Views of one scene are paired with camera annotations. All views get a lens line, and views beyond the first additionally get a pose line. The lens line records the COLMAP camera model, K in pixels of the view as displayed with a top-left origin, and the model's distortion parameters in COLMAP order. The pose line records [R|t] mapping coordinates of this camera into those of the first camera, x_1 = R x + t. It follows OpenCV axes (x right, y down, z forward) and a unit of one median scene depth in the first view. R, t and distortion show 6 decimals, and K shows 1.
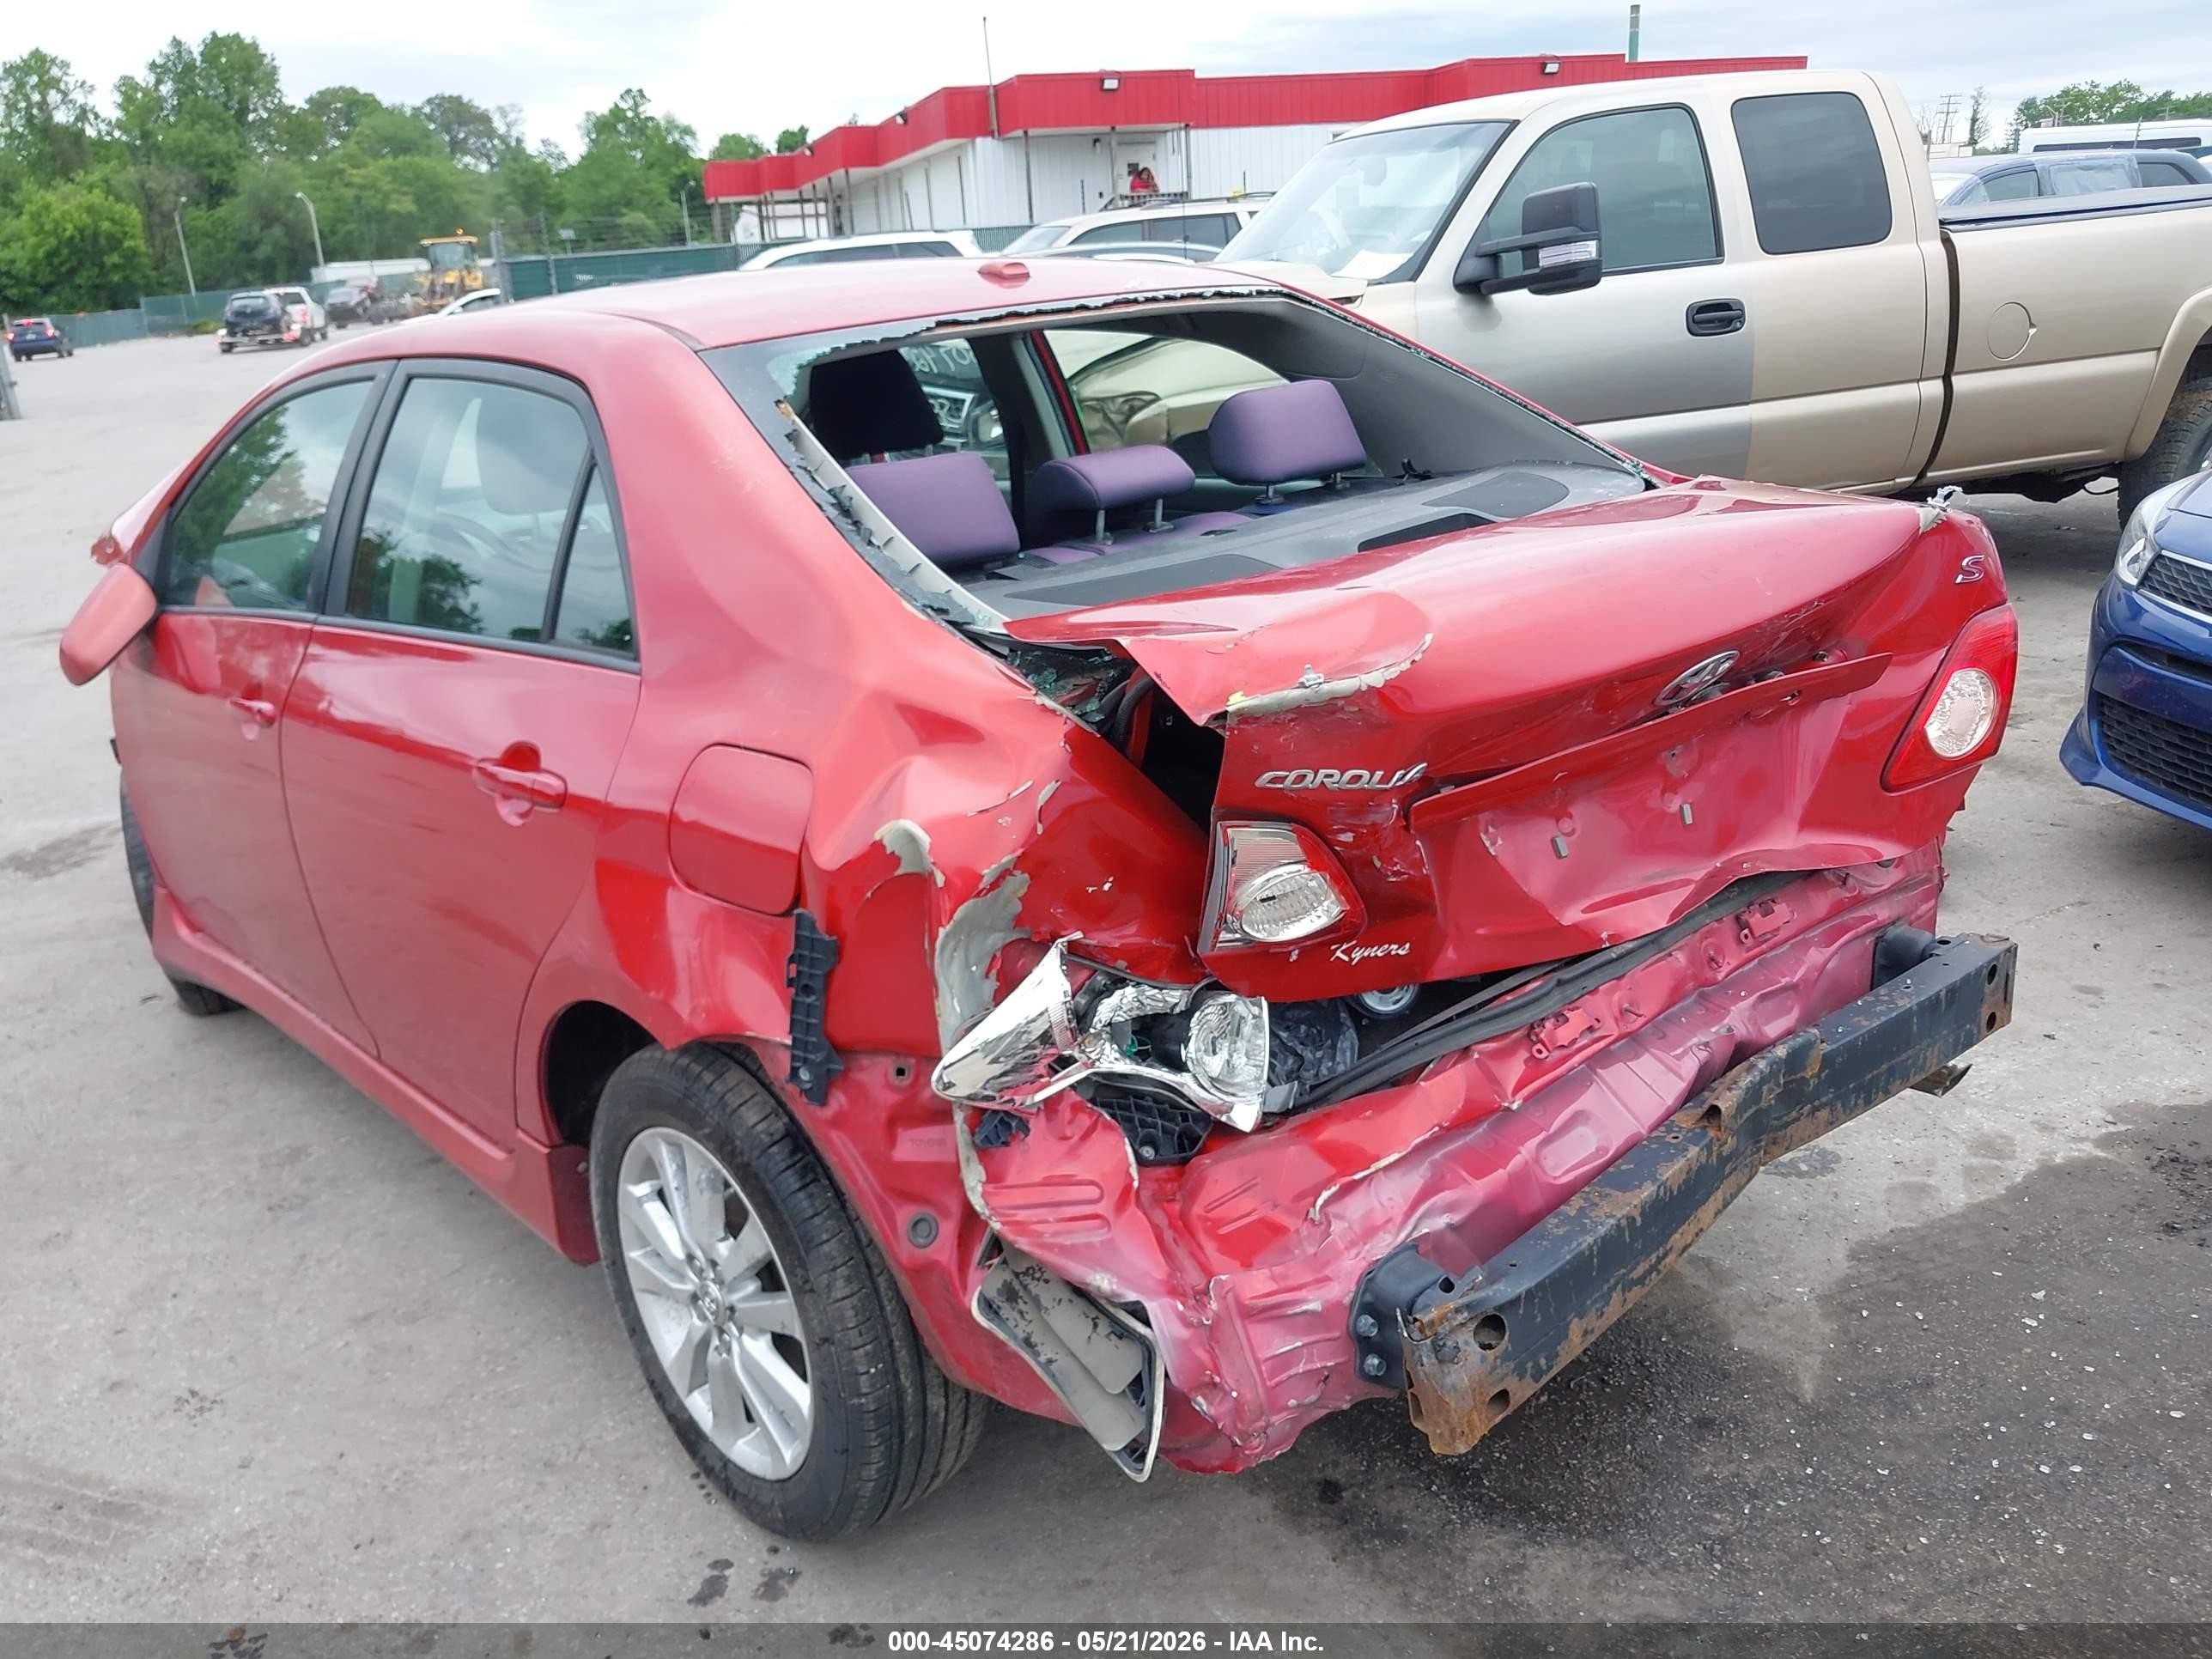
lens RADIAL K [[1746.5, 0, 1099.0], [0, 1746.5, 832.4], [0, 0, 1]] dist [0.001232, -0.012547]
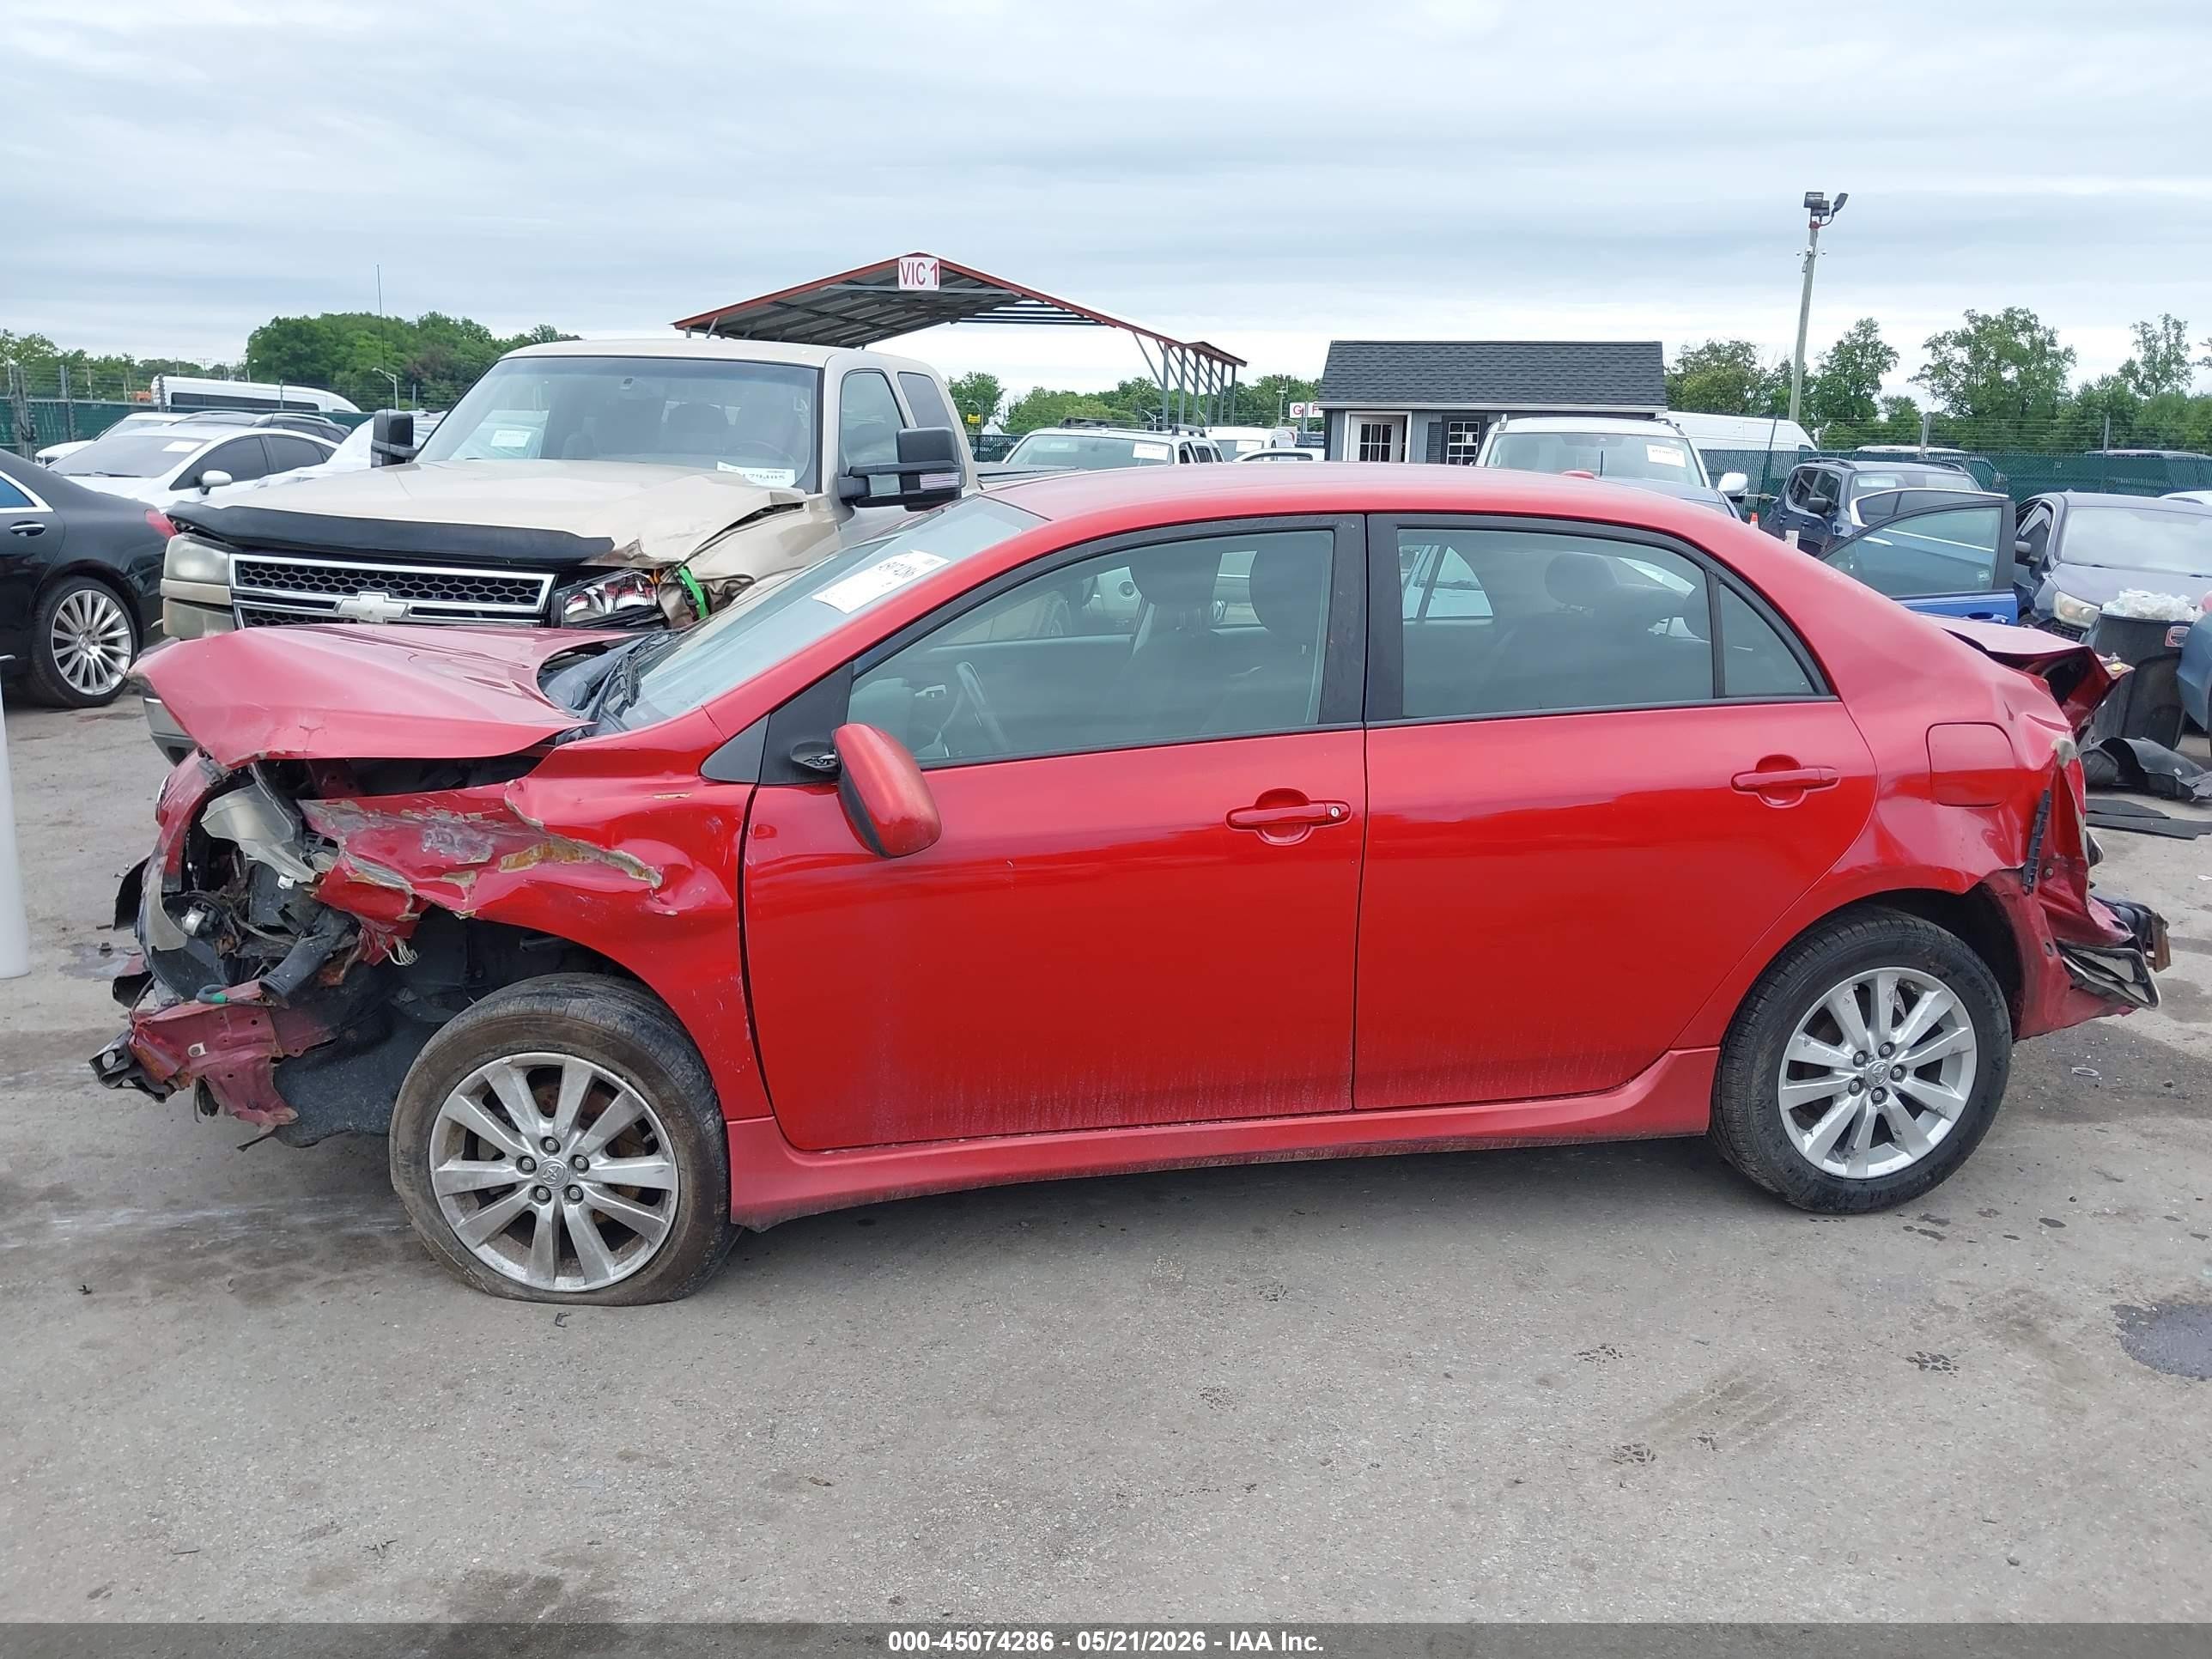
lens RADIAL K [[1722.4, 0, 1109.6], [0, 1722.4, 835.7], [0, 0, 1]] dist [-0.002931, 0.006525]
pose [[0.507213, -0.103378, 0.855598, -1.865747], [0.211647, 0.977318, -0.007383, -0.092268], [-0.835428, 0.184829, 0.517589, 0.678768]]
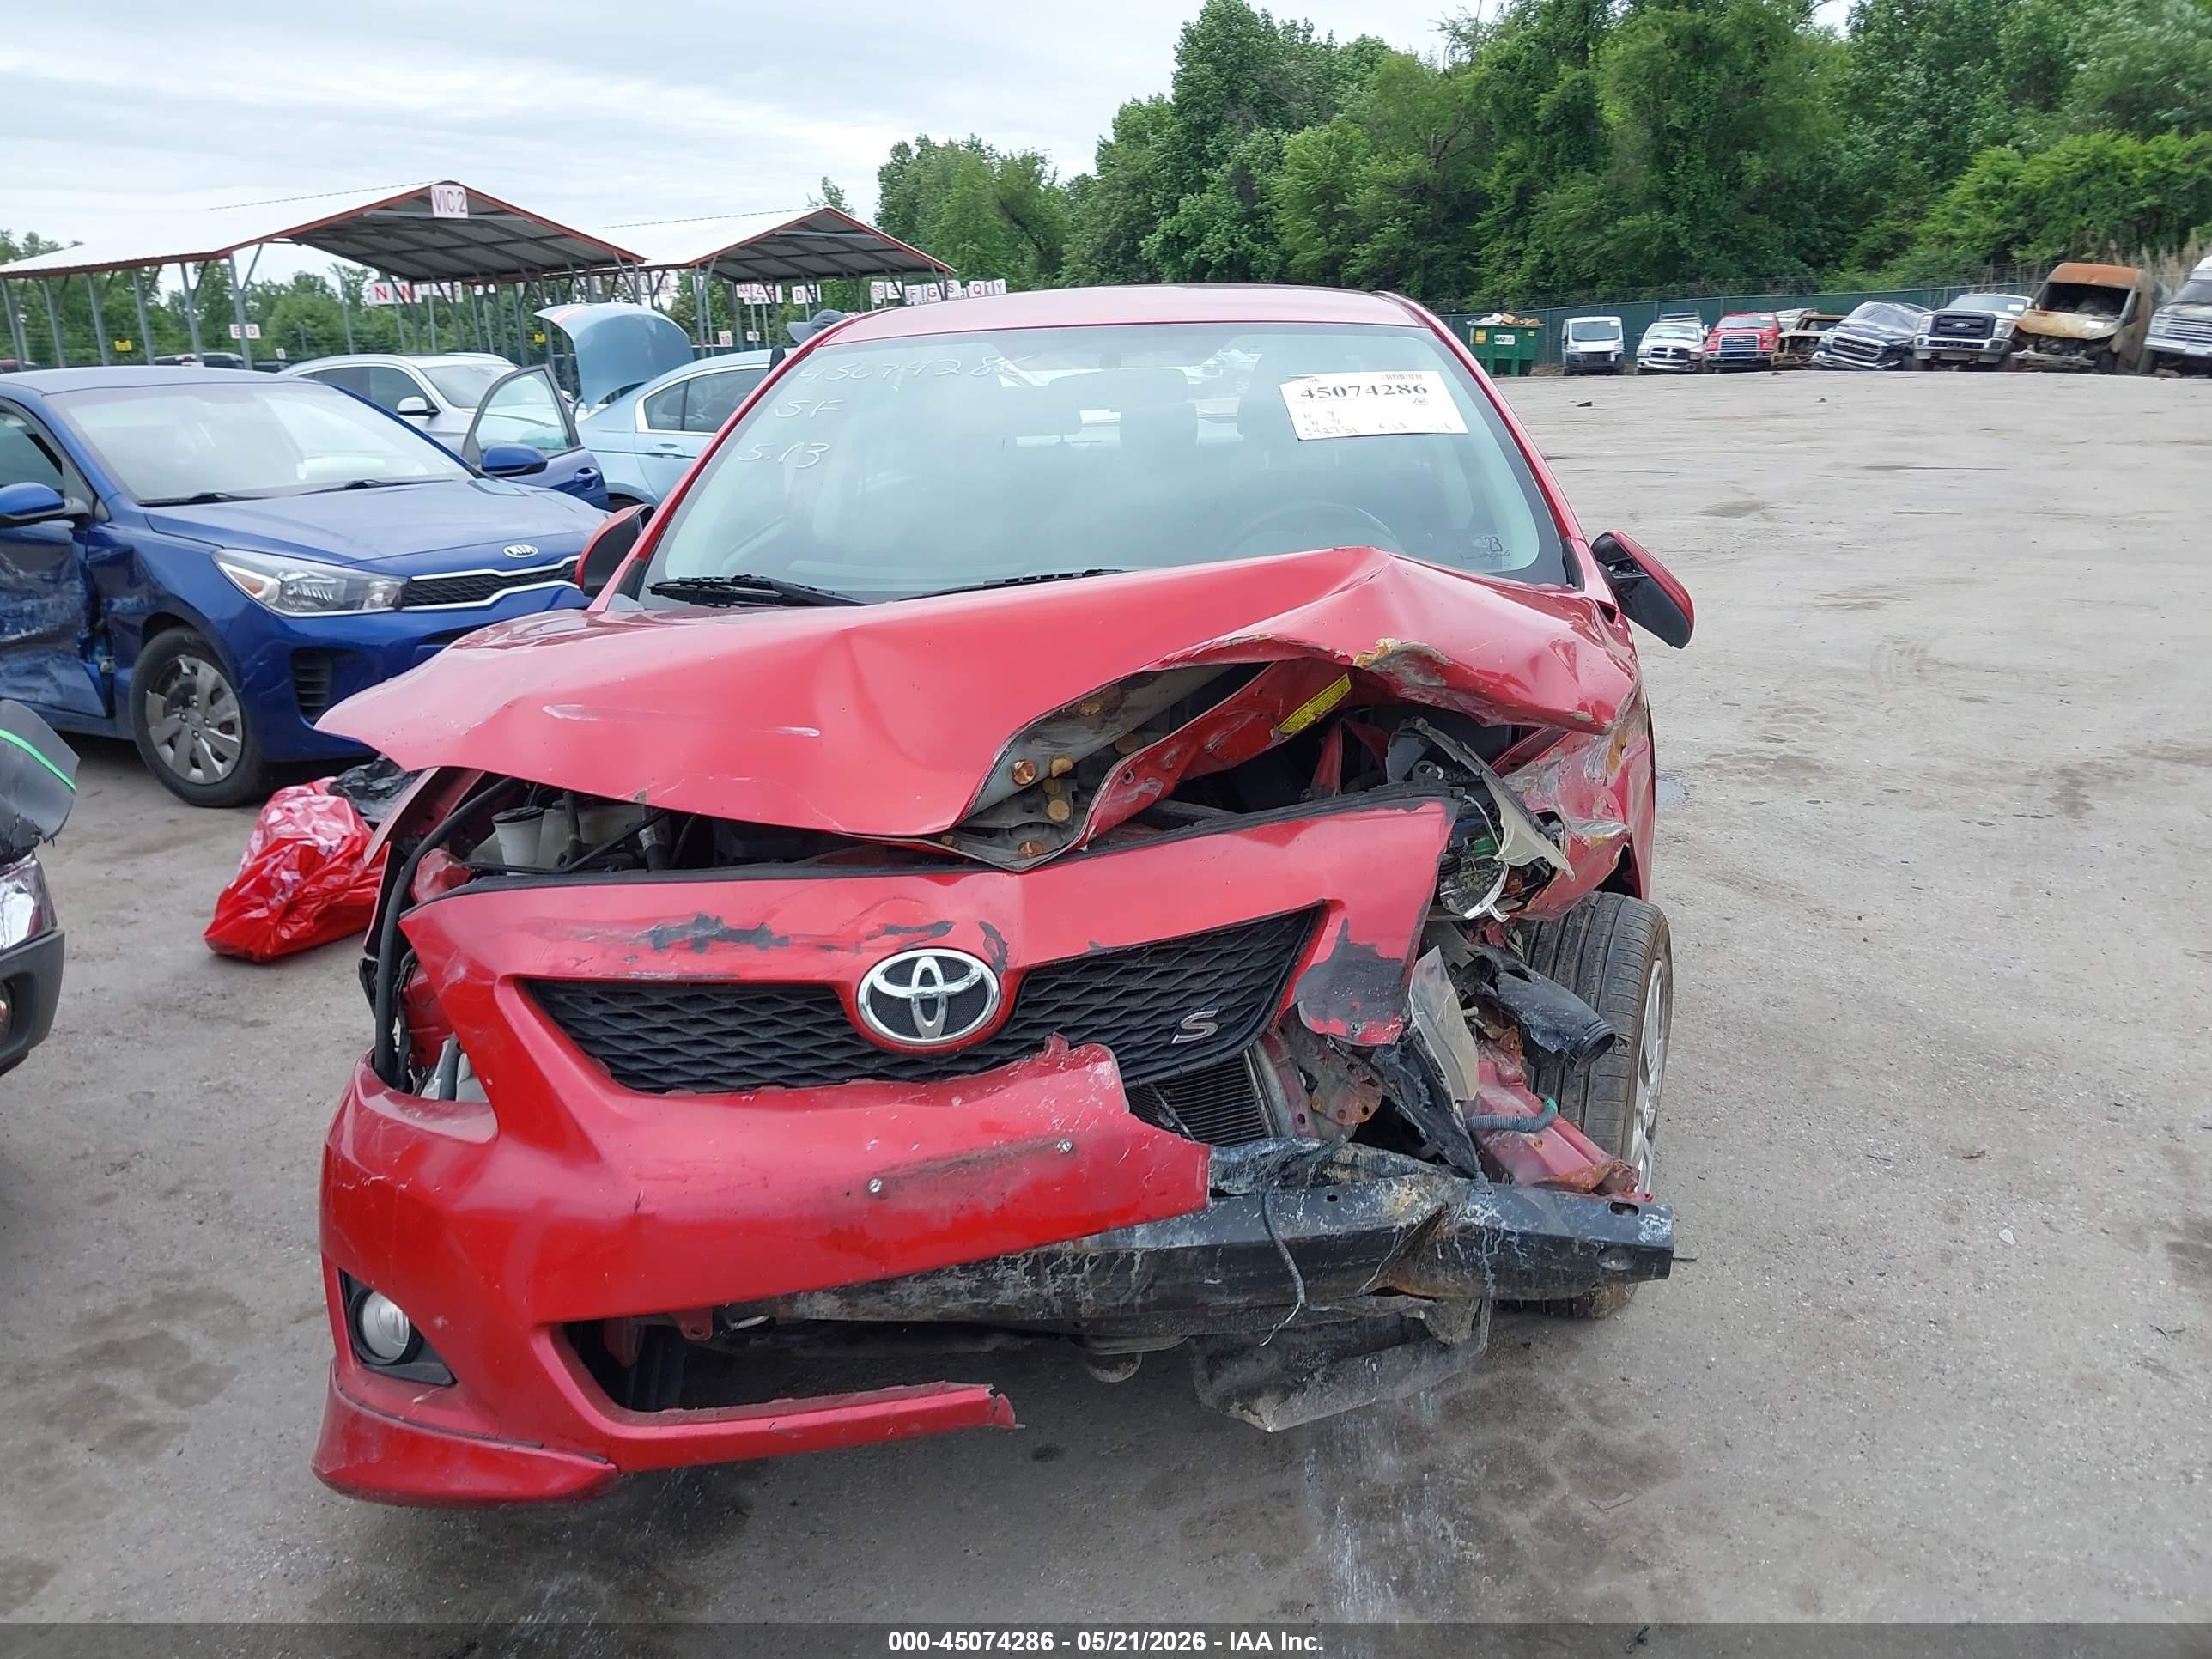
lens RADIAL K [[1723.6, 0, 1118.2], [0, 1723.6, 823.7], [0, 0, 1]] dist [-0.002110, 0.004235]
pose [[-0.659120, -0.104671, 0.744718, -1.564052], [0.316541, 0.859659, 0.400984, -0.664490], [-0.682174, 0.500031, -0.533486, 2.527315]]
